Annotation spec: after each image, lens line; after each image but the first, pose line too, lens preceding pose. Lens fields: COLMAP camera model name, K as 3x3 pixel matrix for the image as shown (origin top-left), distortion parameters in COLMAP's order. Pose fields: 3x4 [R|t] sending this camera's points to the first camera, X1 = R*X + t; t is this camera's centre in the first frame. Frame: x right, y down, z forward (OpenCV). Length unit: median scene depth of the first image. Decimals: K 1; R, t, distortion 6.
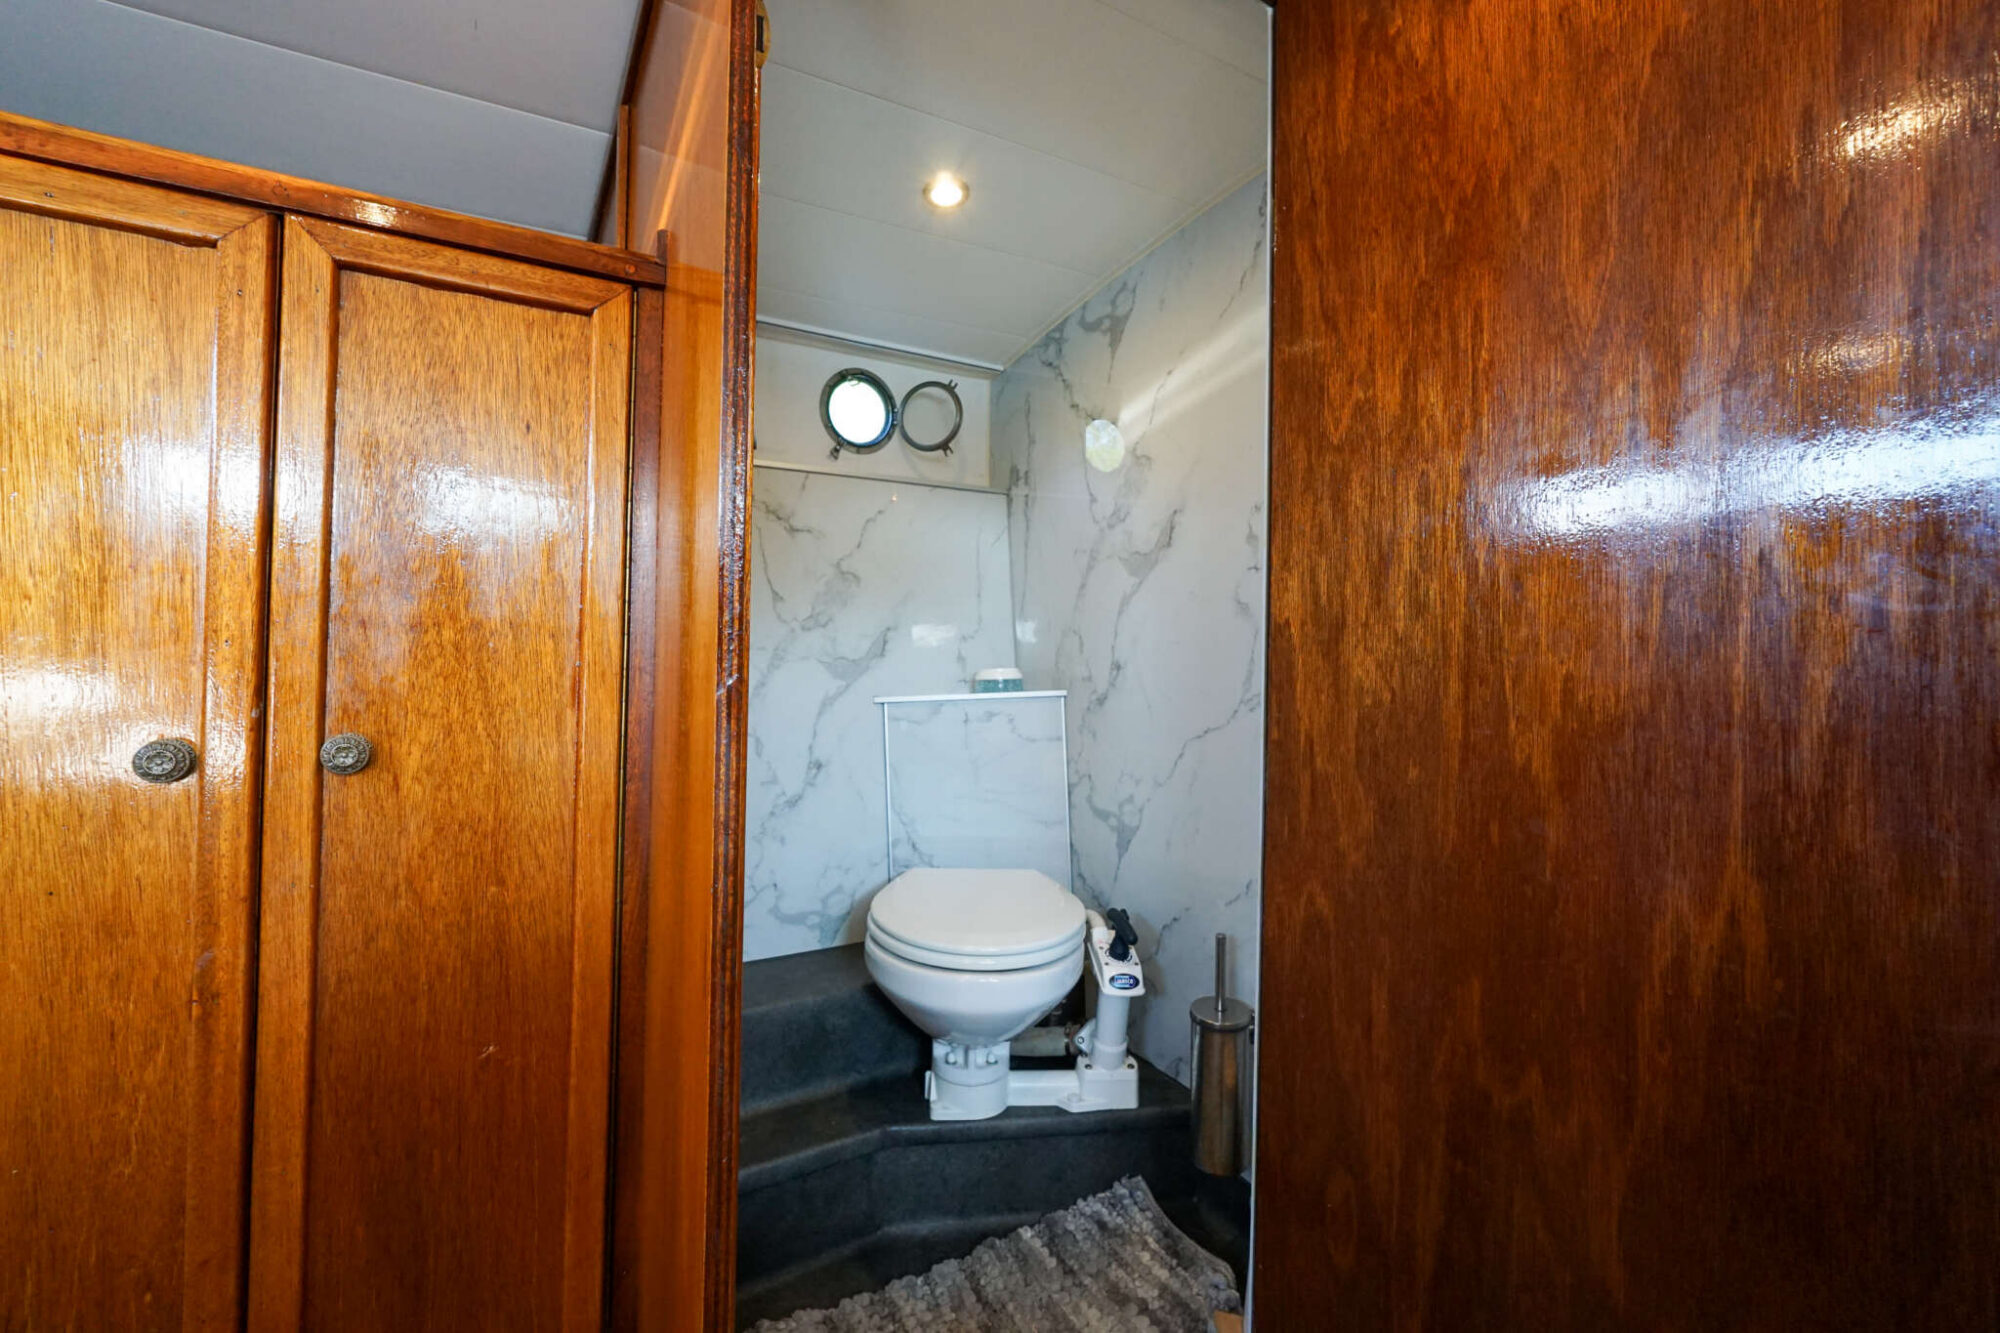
lens RADIAL K [[842.7, 0, 986.8], [0, 842.7, 650.2], [0, 0, 1]] dist [-0.015930, 0.006416]
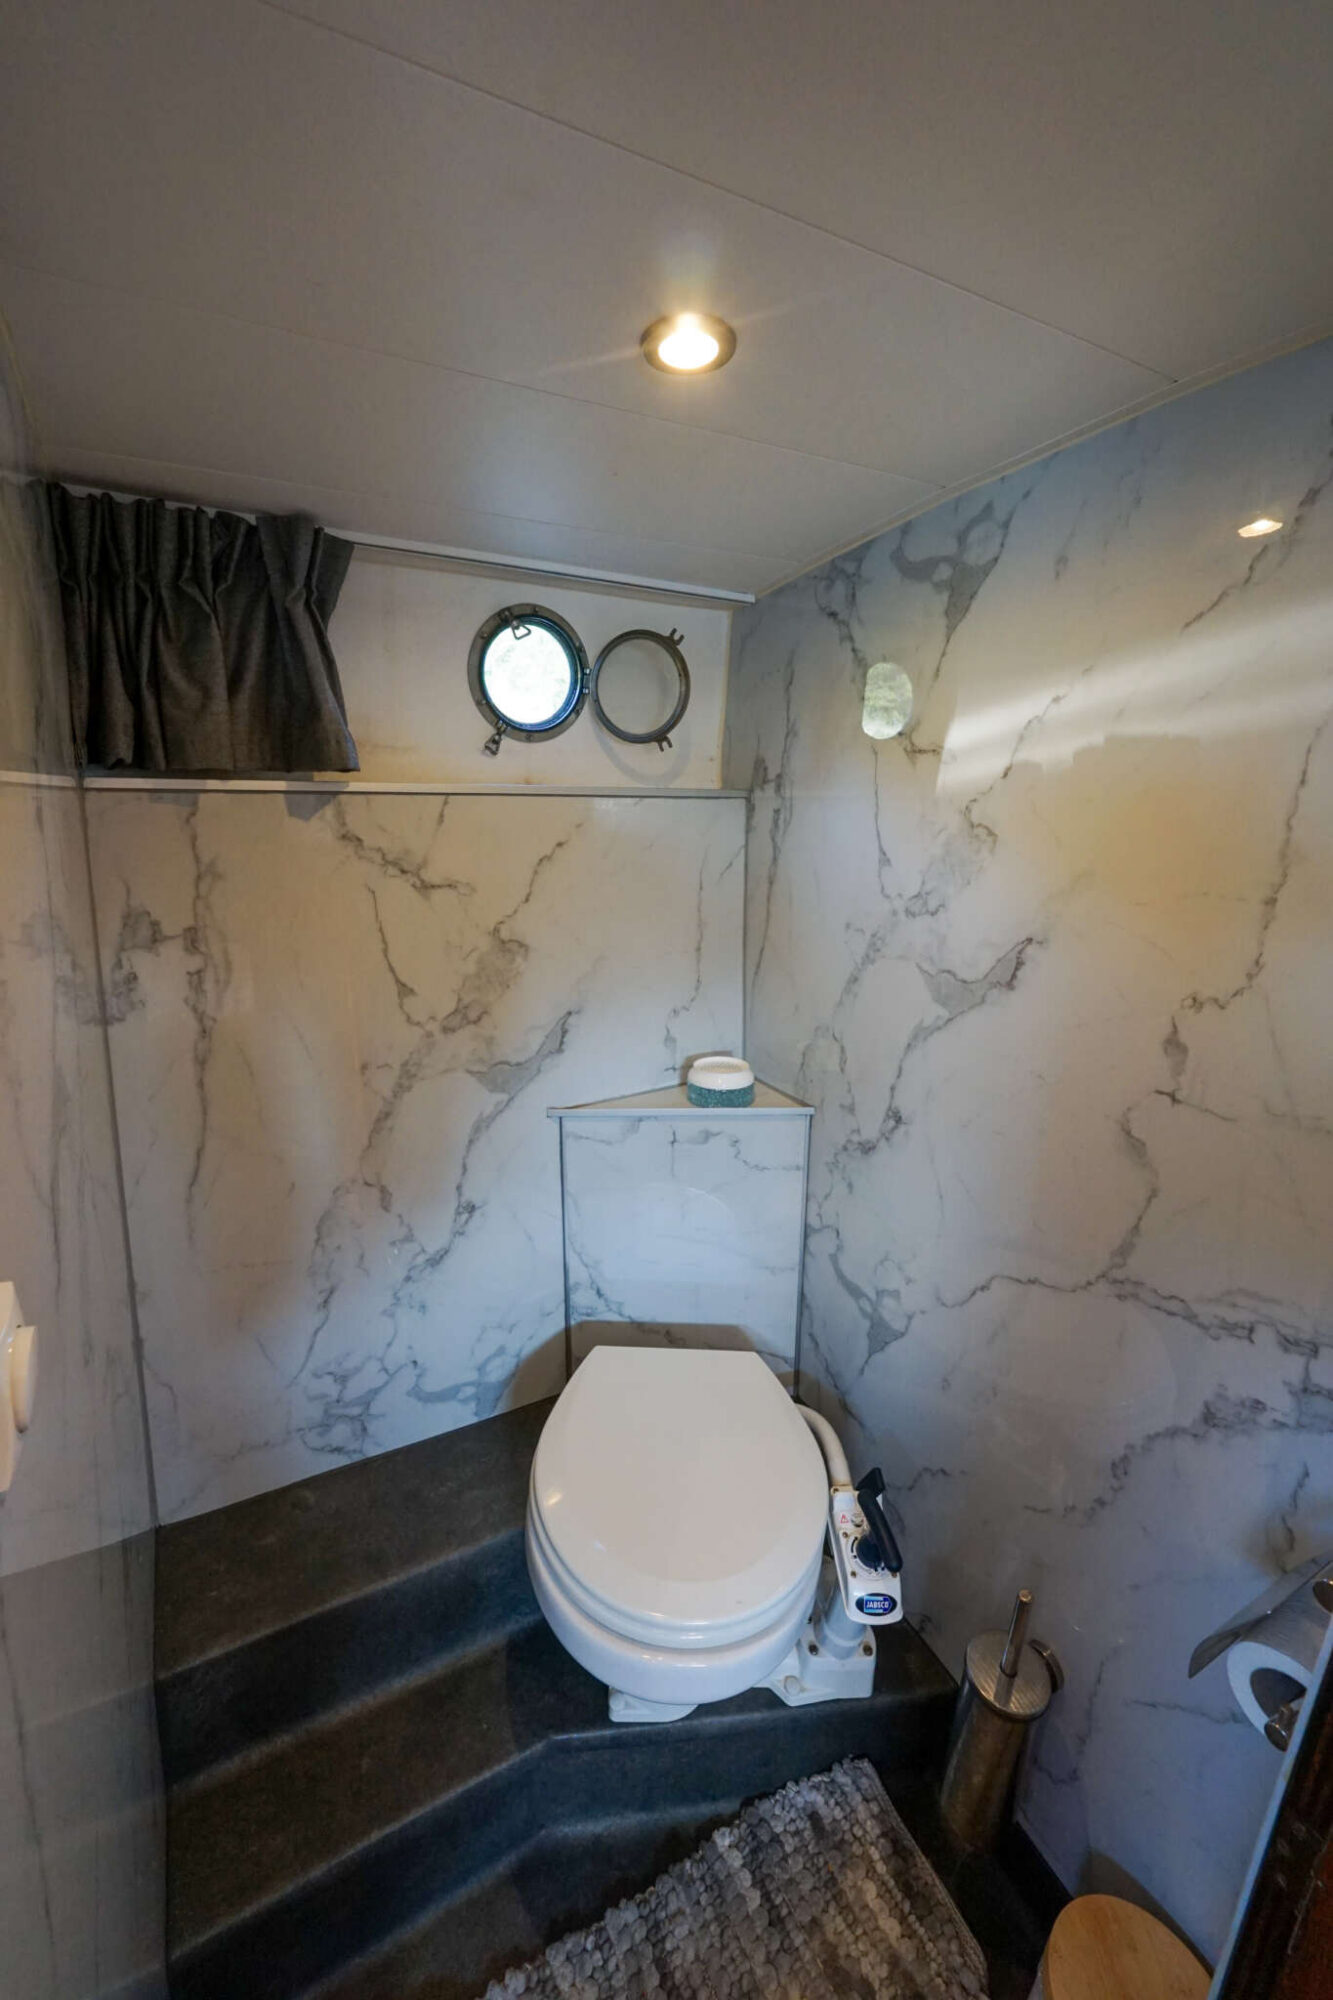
lens RADIAL K [[842.7, 0, 669.8], [0, 842.7, 984.2], [0, 0, 1]] dist [-0.015930, 0.006416]
pose [[0.998842, 0.047526, -0.007453, -0.031270], [-0.043929, 0.964233, 0.261392, -0.256304], [0.019609, -0.260762, 0.965204, 0.355100]]
